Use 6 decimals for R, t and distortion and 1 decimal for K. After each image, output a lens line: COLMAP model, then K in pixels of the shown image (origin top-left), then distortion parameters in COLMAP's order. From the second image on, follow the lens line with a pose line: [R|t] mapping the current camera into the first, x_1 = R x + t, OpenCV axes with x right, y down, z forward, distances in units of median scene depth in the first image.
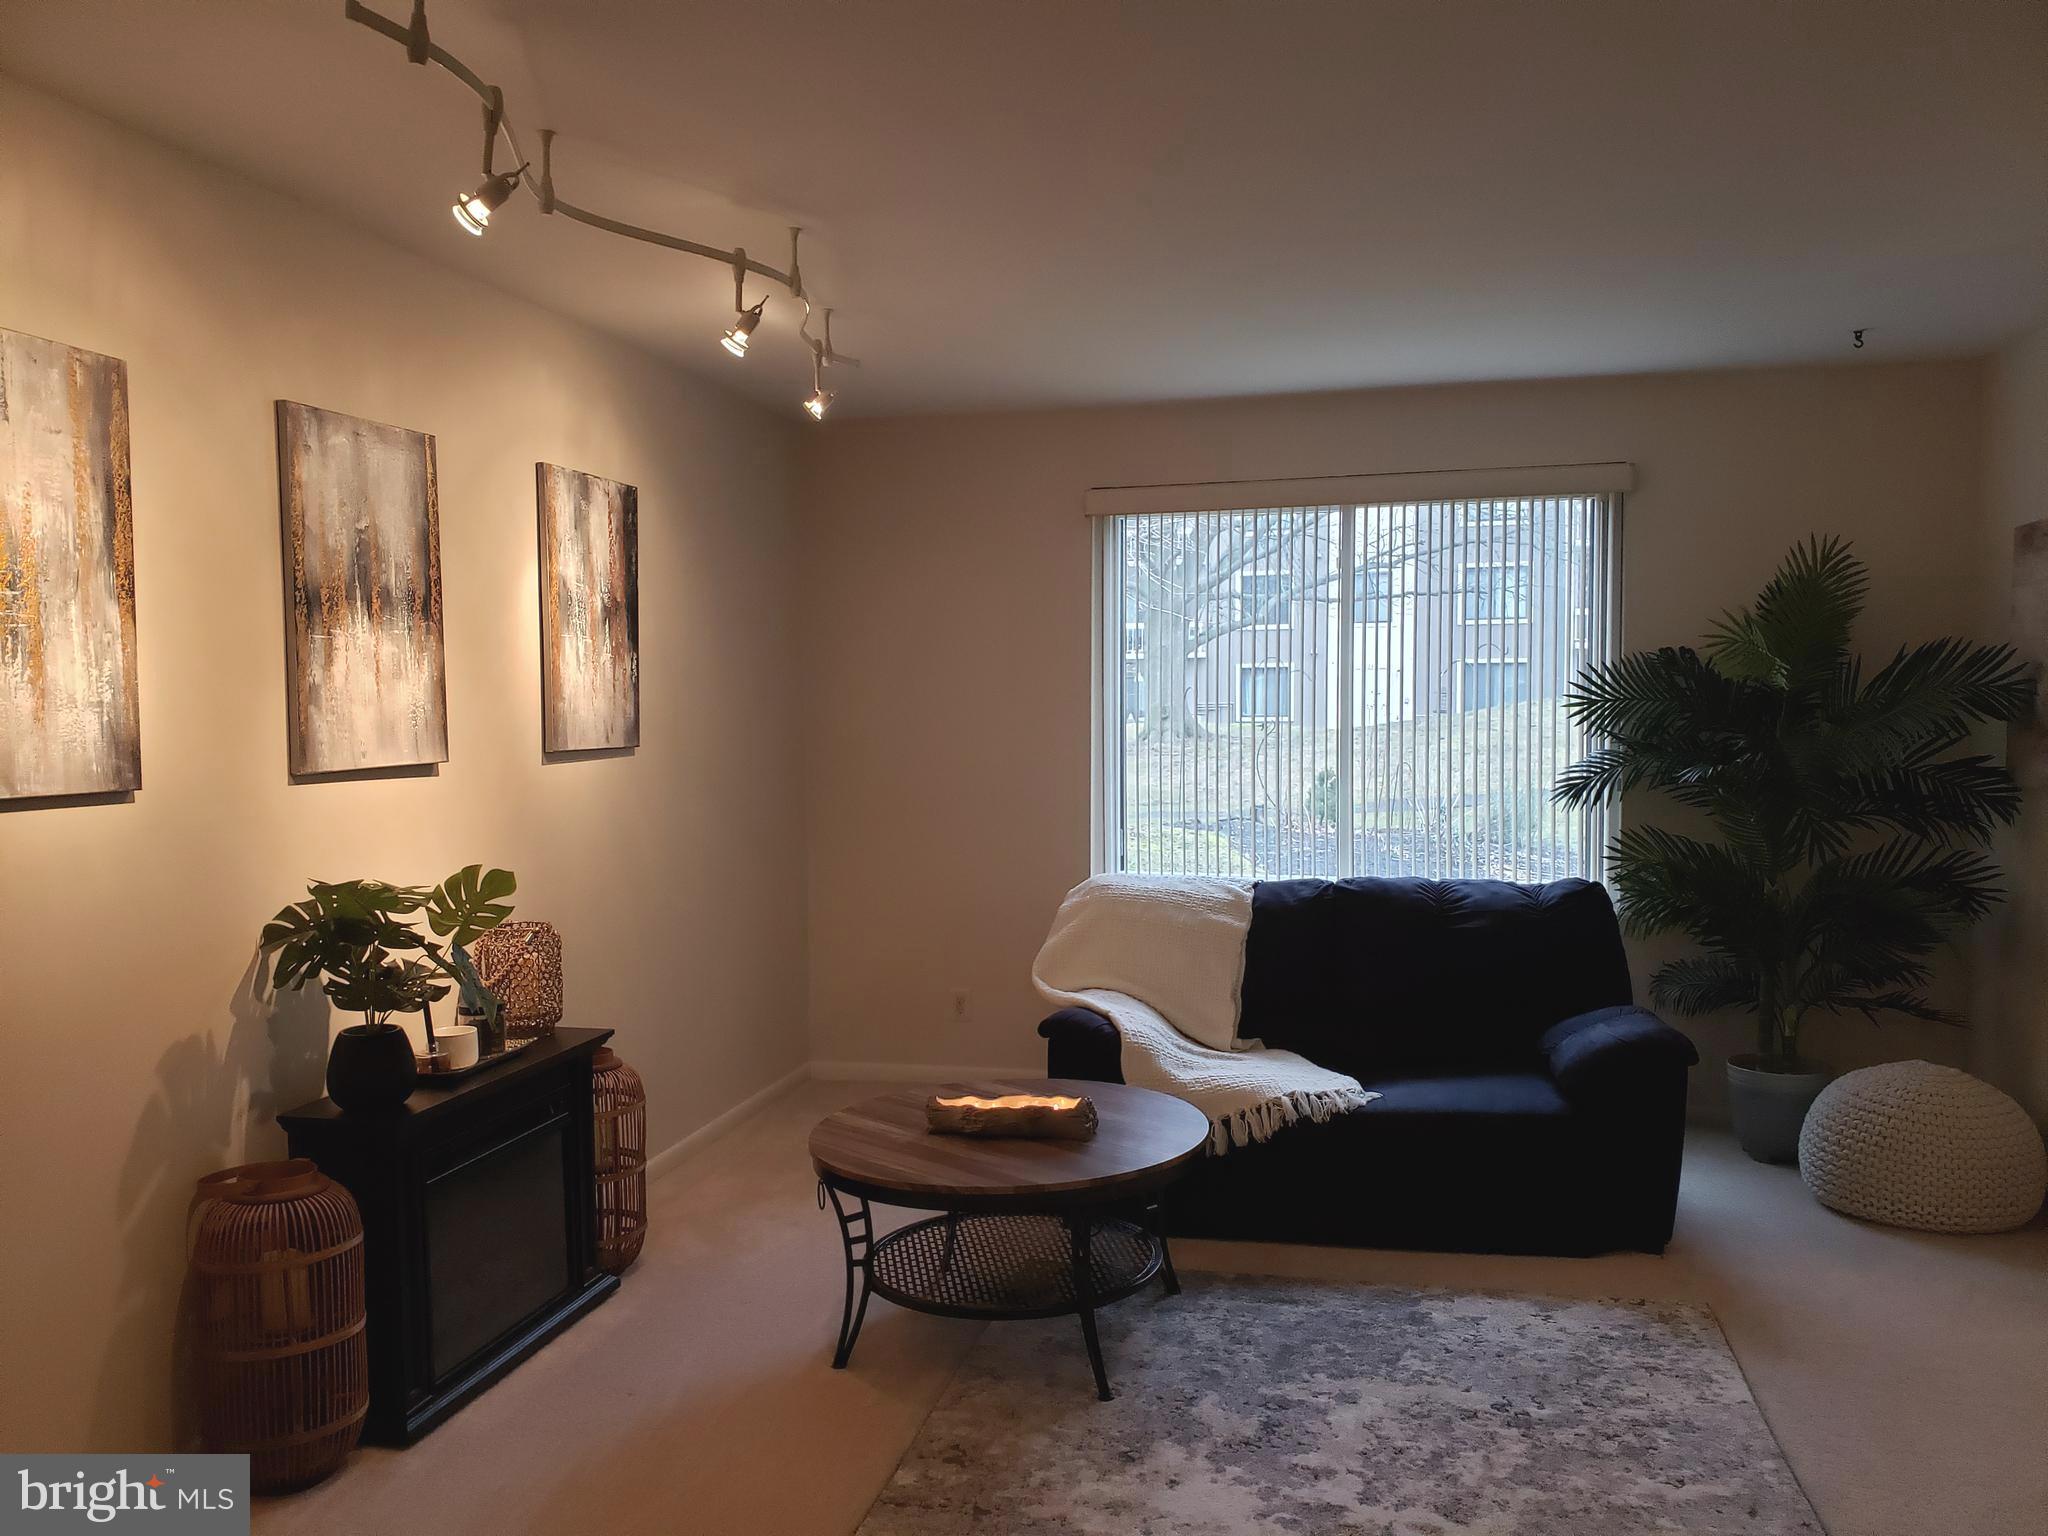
lens RADIAL K [[1560.8, 0, 1041.9], [0, 1560.8, 773.4], [0, 0, 1]] dist [-0.004186, 0.021168]
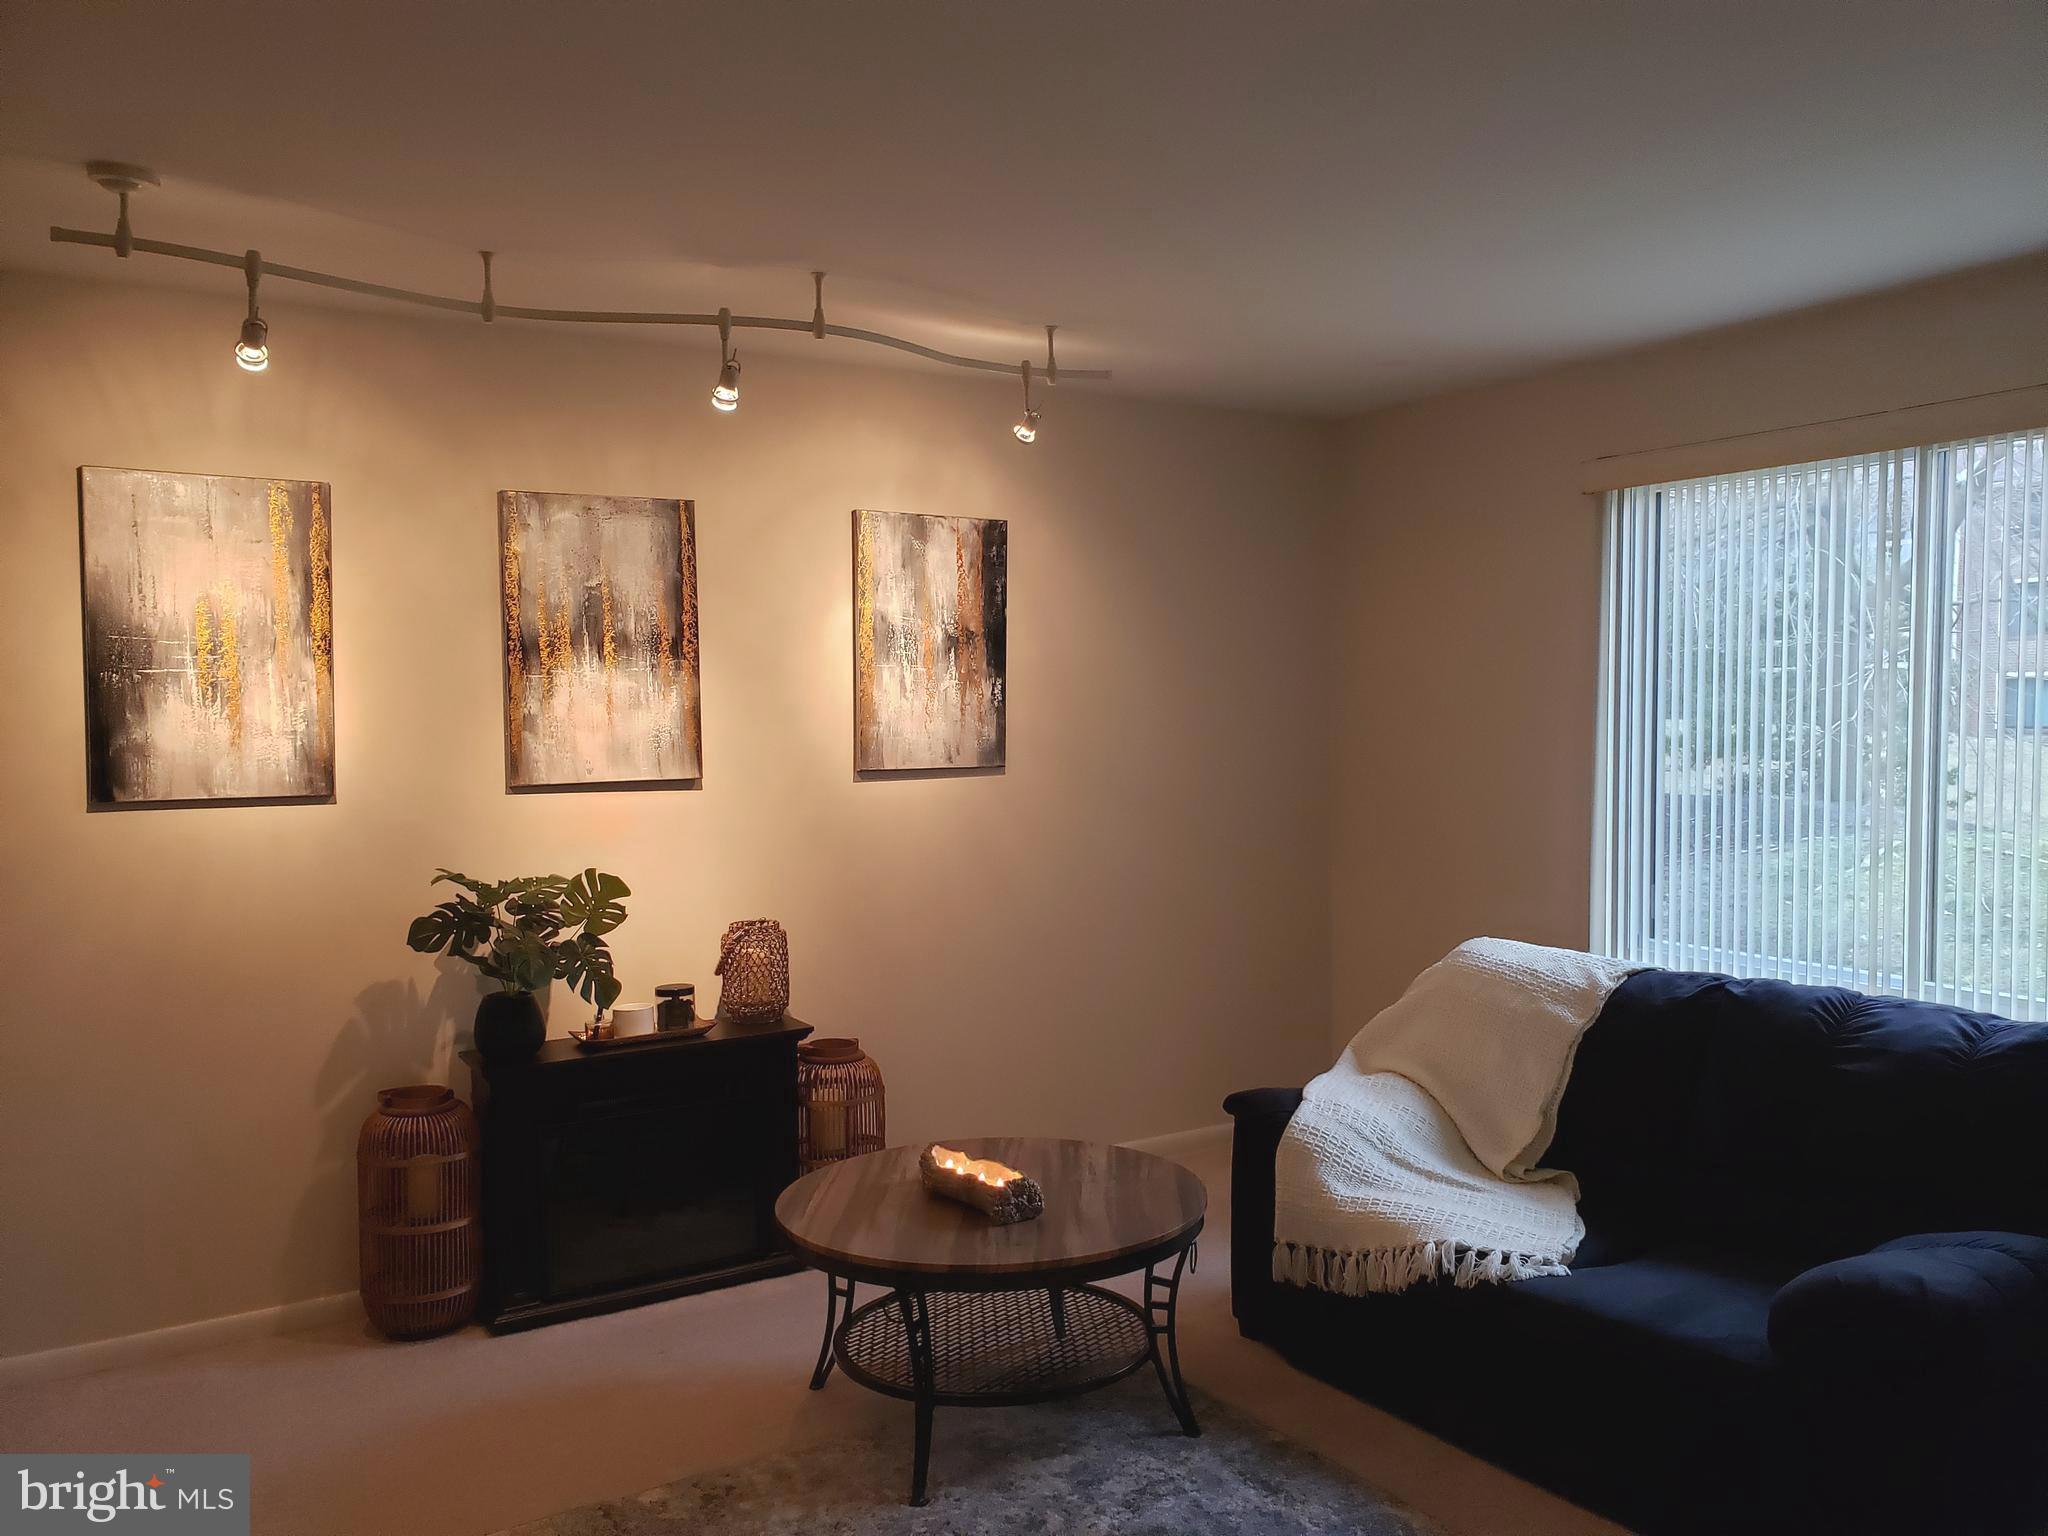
lens RADIAL K [[1560.8, 0, 1027.4], [0, 1560.8, 773.2], [0, 0, 1]] dist [-0.004186, 0.021168]
pose [[0.723524, 0.033546, -0.689483, 0.654924], [-0.033858, 0.999341, 0.013092, -0.038350], [0.689468, 0.013873, 0.724183, 0.350709]]
